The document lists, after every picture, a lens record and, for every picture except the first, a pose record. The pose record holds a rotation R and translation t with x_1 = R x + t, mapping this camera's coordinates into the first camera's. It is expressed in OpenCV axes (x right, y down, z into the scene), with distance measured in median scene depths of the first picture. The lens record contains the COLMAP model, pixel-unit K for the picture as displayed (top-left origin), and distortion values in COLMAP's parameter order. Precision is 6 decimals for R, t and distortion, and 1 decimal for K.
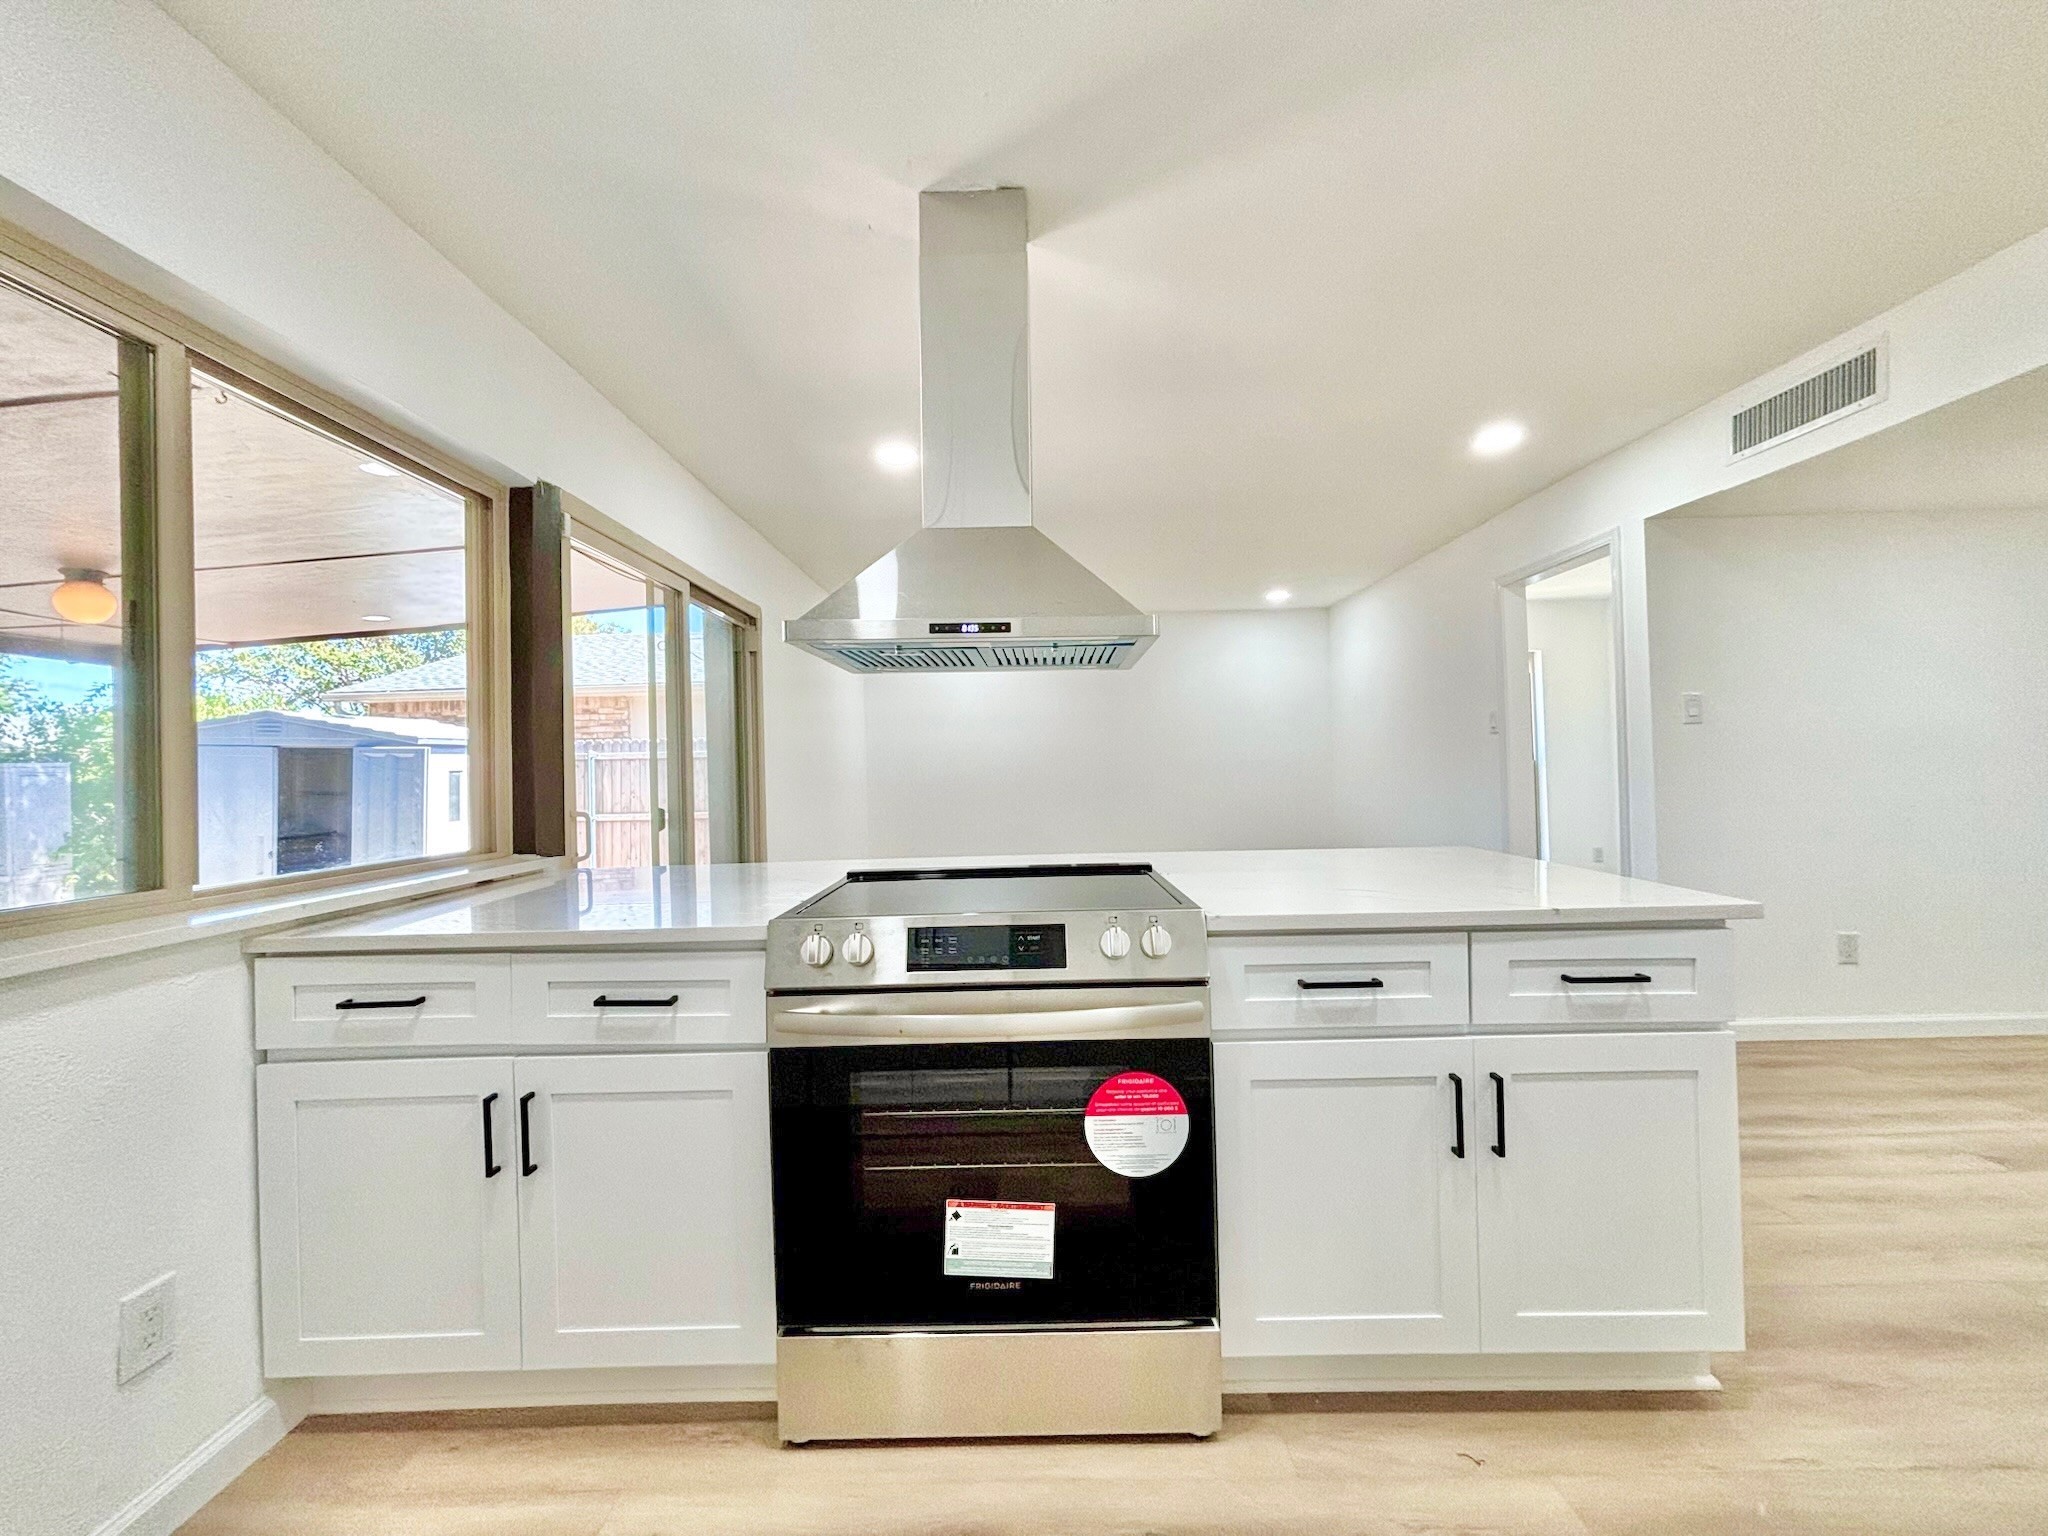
lens RADIAL K [[824.7, 0, 1020.3], [0, 824.7, 764.8], [0, 0, 1]] dist [0.001584, 0.000128]
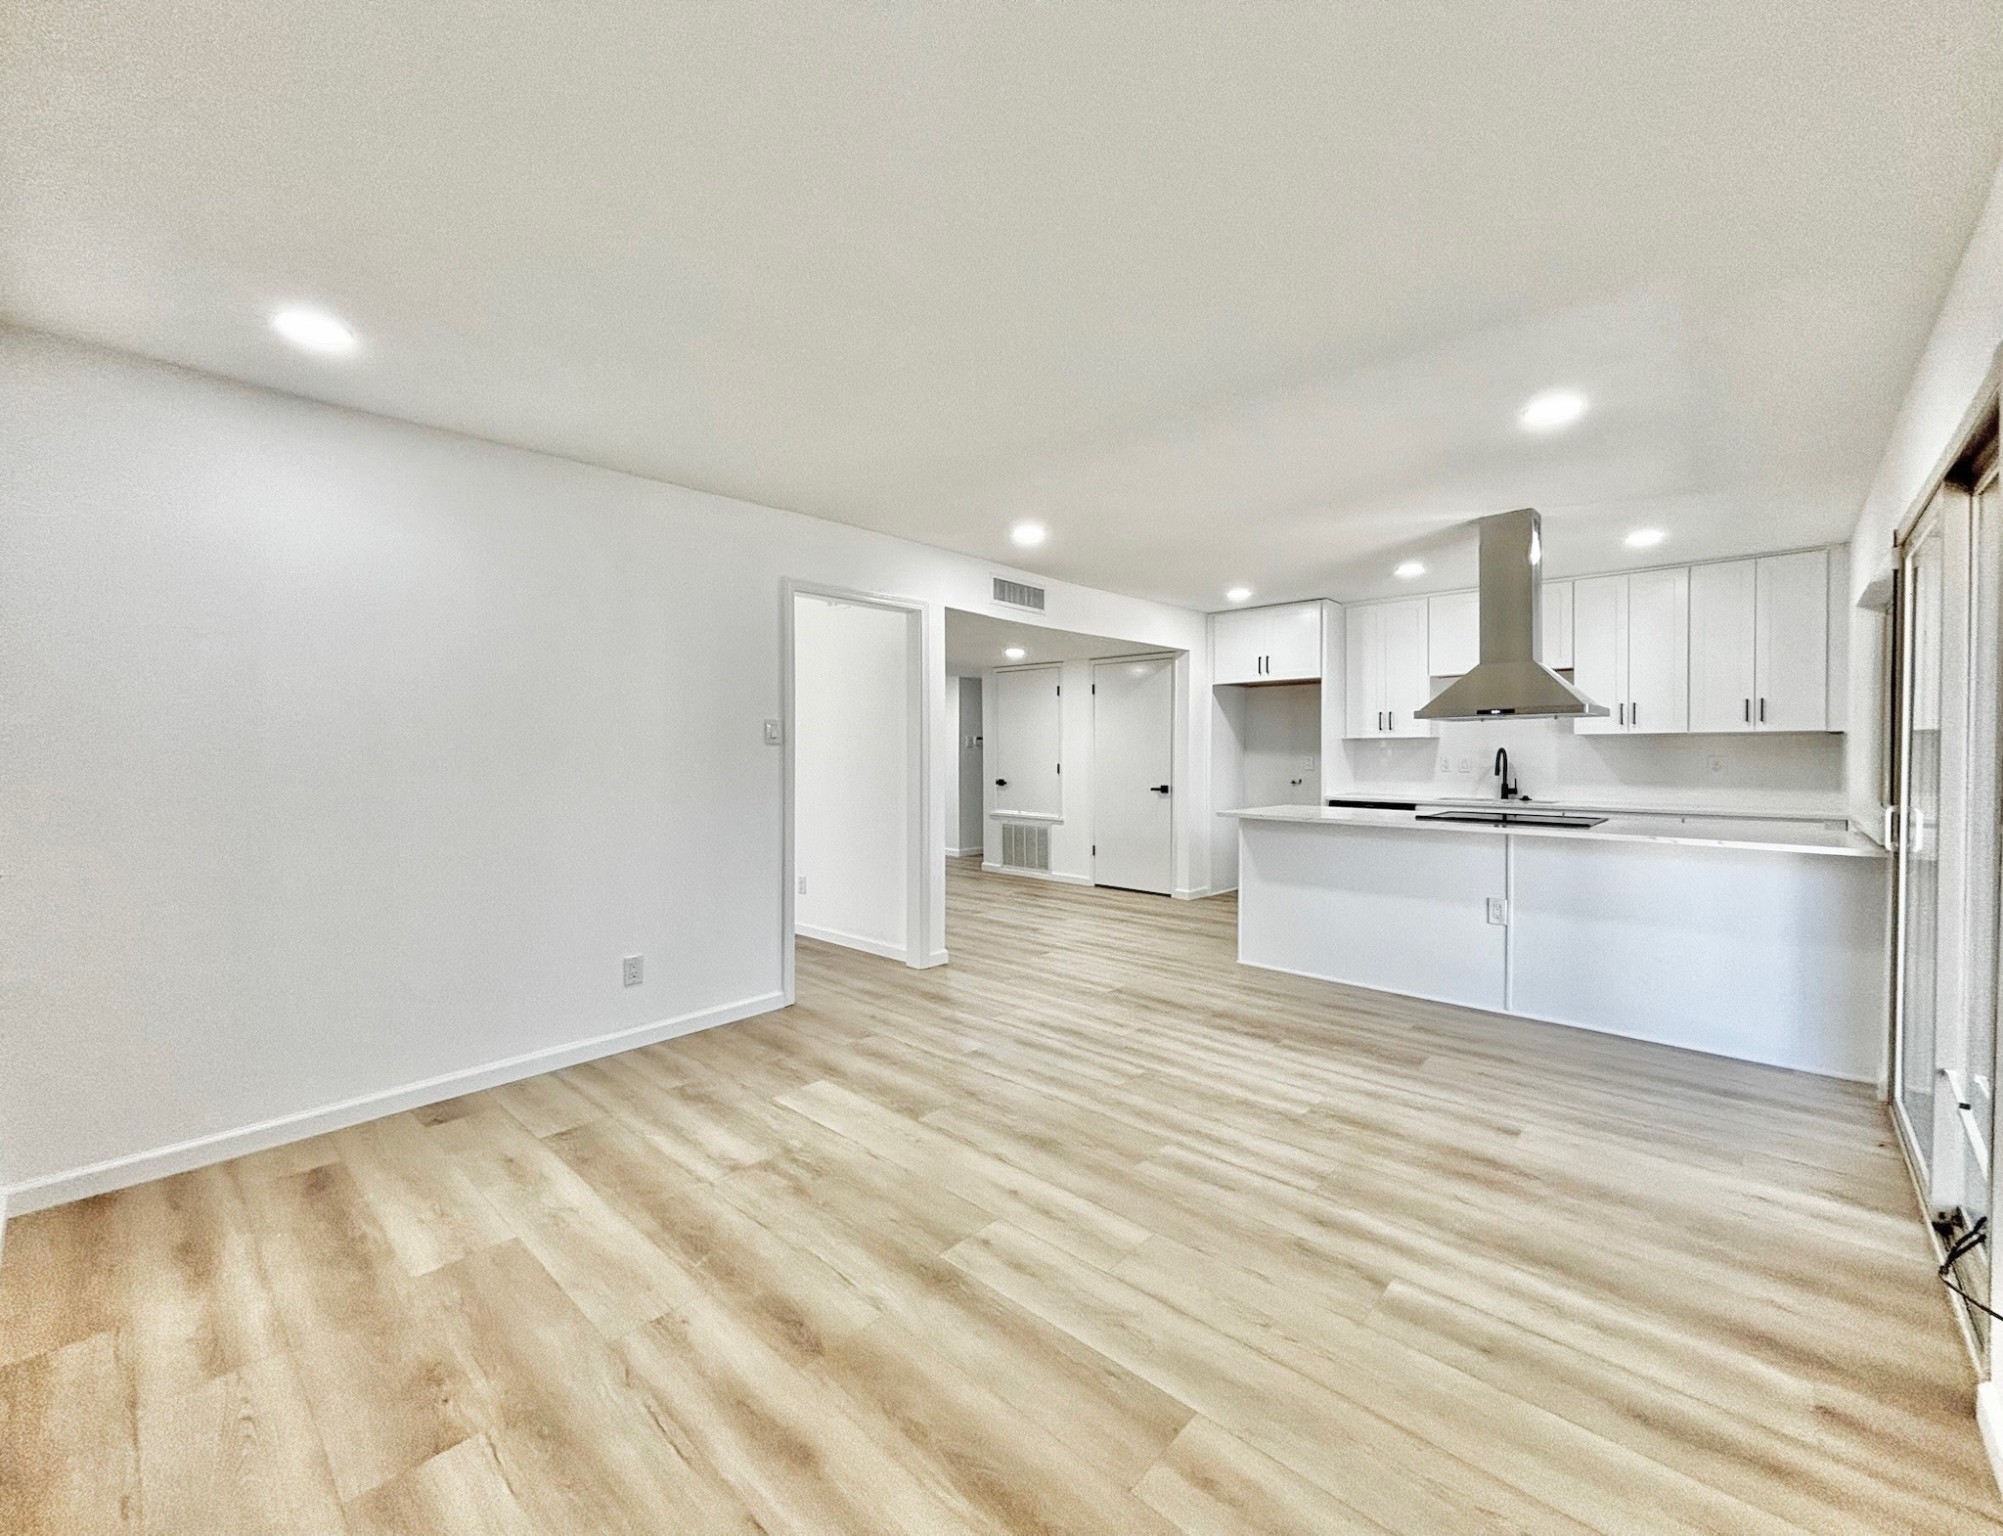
lens RADIAL K [[809.6, 0, 1001.5], [0, 809.6, 768.0], [0, 0, 1]] dist [0.000014, -0.000064]
pose [[-0.731983, 0.008479, 0.681270, -0.402392], [0.011603, 0.999933, 0.000021, -0.009251], [-0.681224, 0.007920, -0.732032, 2.661363]]
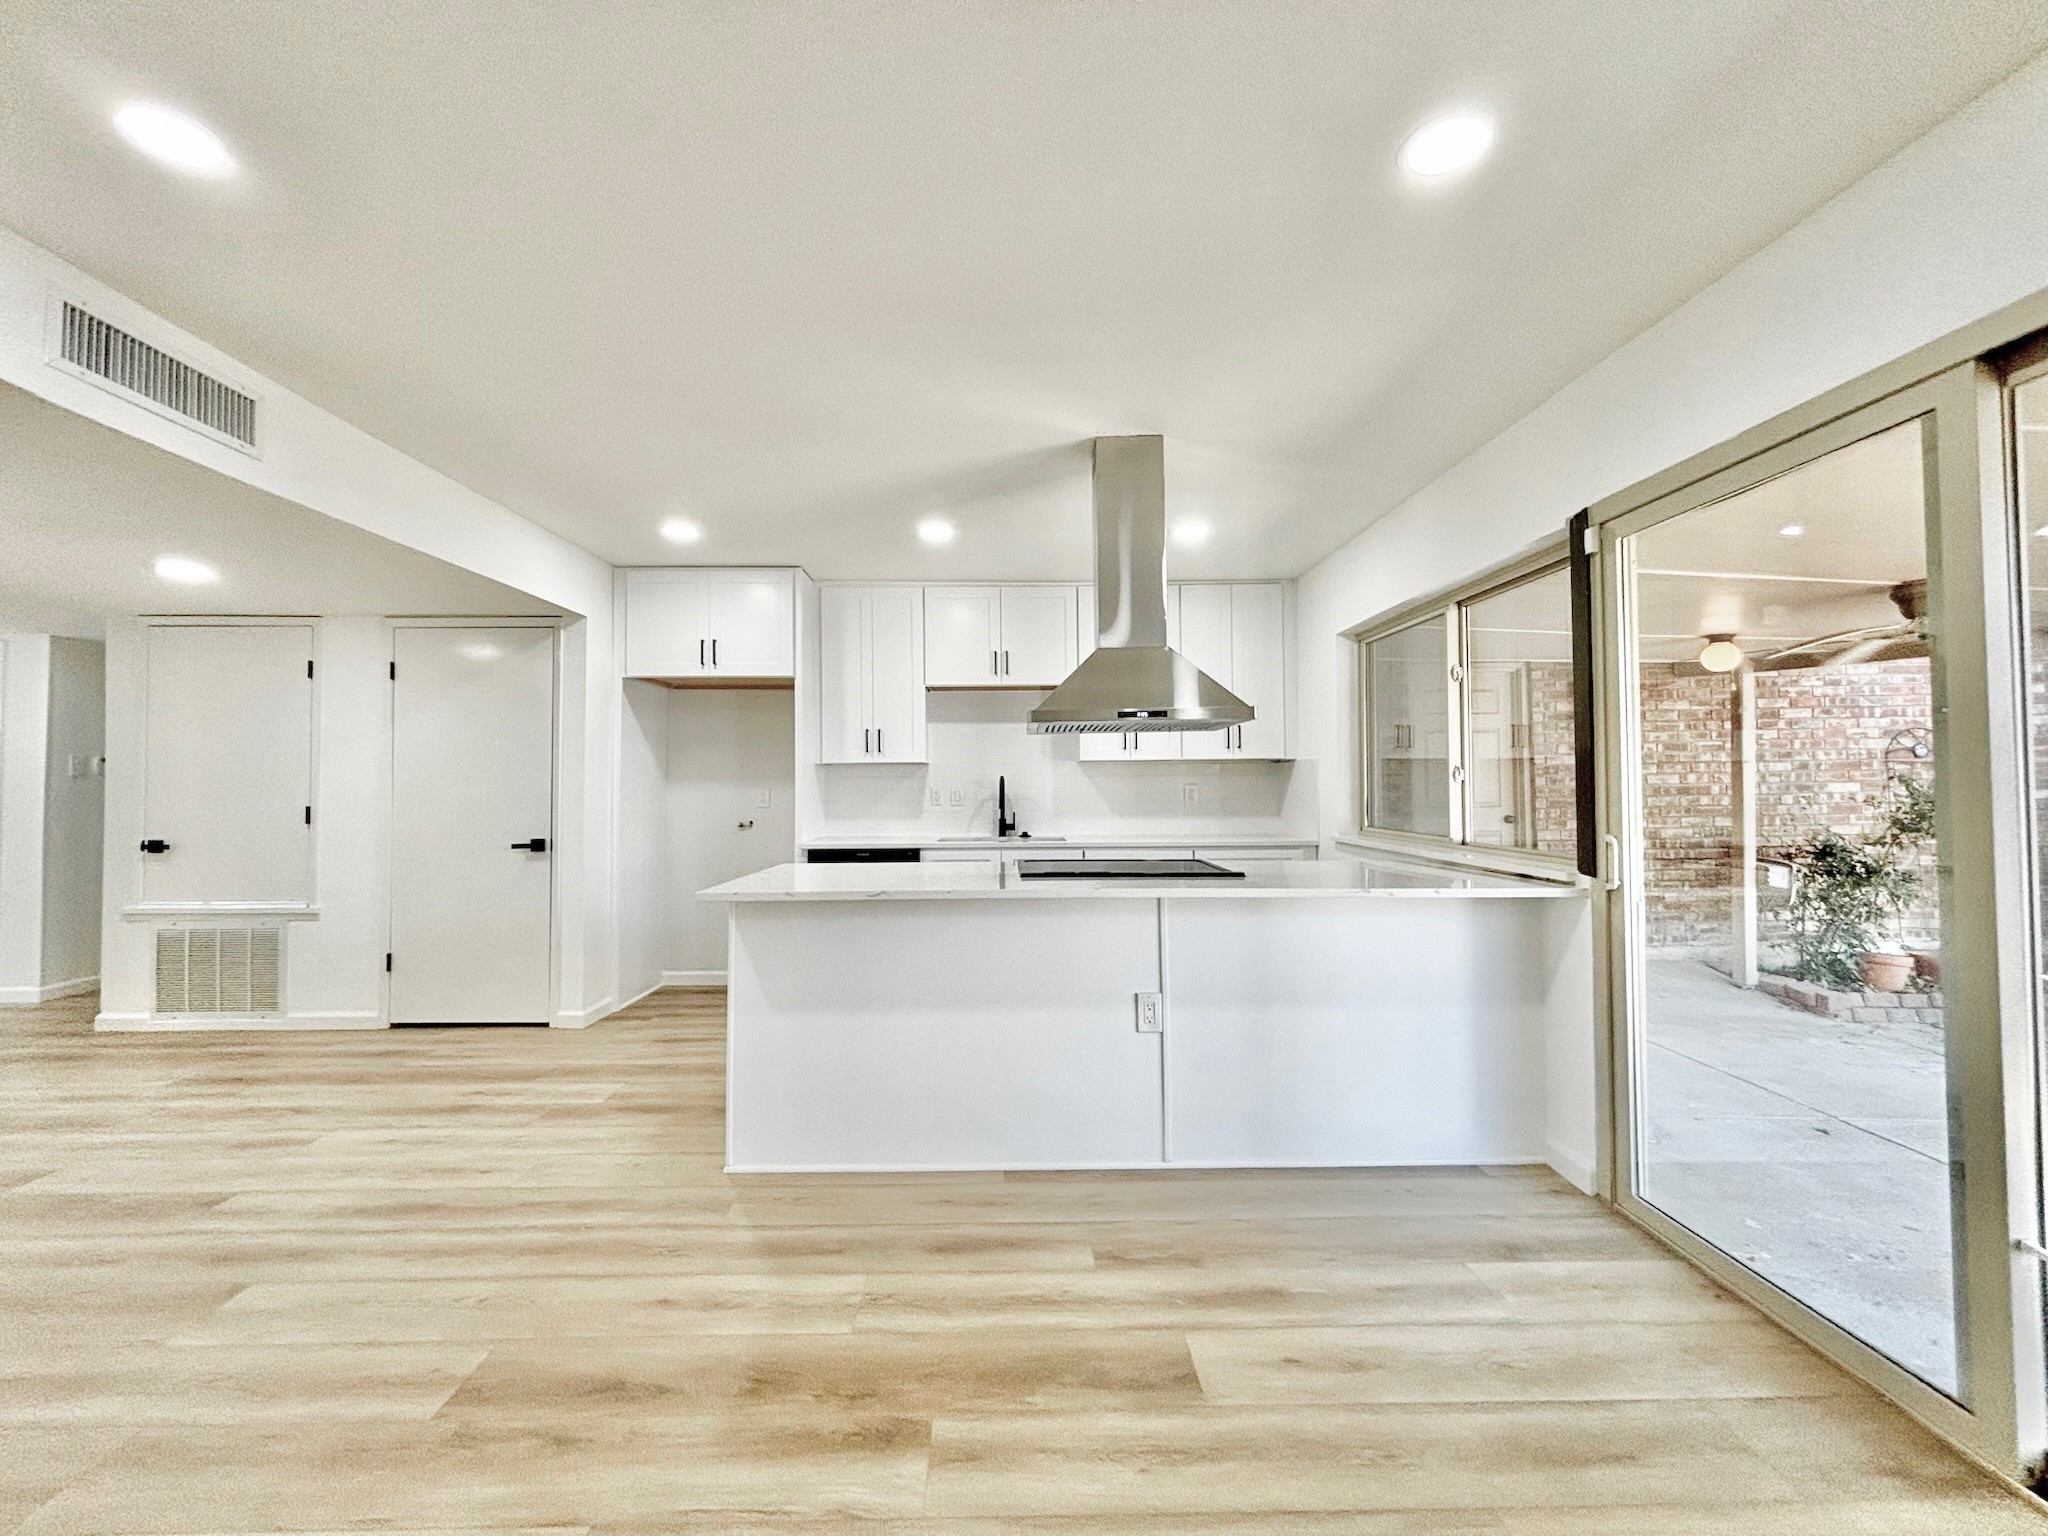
lens RADIAL K [[824.7, 0, 1020.3], [0, 824.7, 764.8], [0, 0, 1]] dist [0.001584, 0.000128]
pose [[-0.999407, 0.027979, -0.020068, 0.147811], [0.028615, 0.999074, -0.032128, -0.012102], [0.019151, -0.032683, -0.999282, 1.927276]]
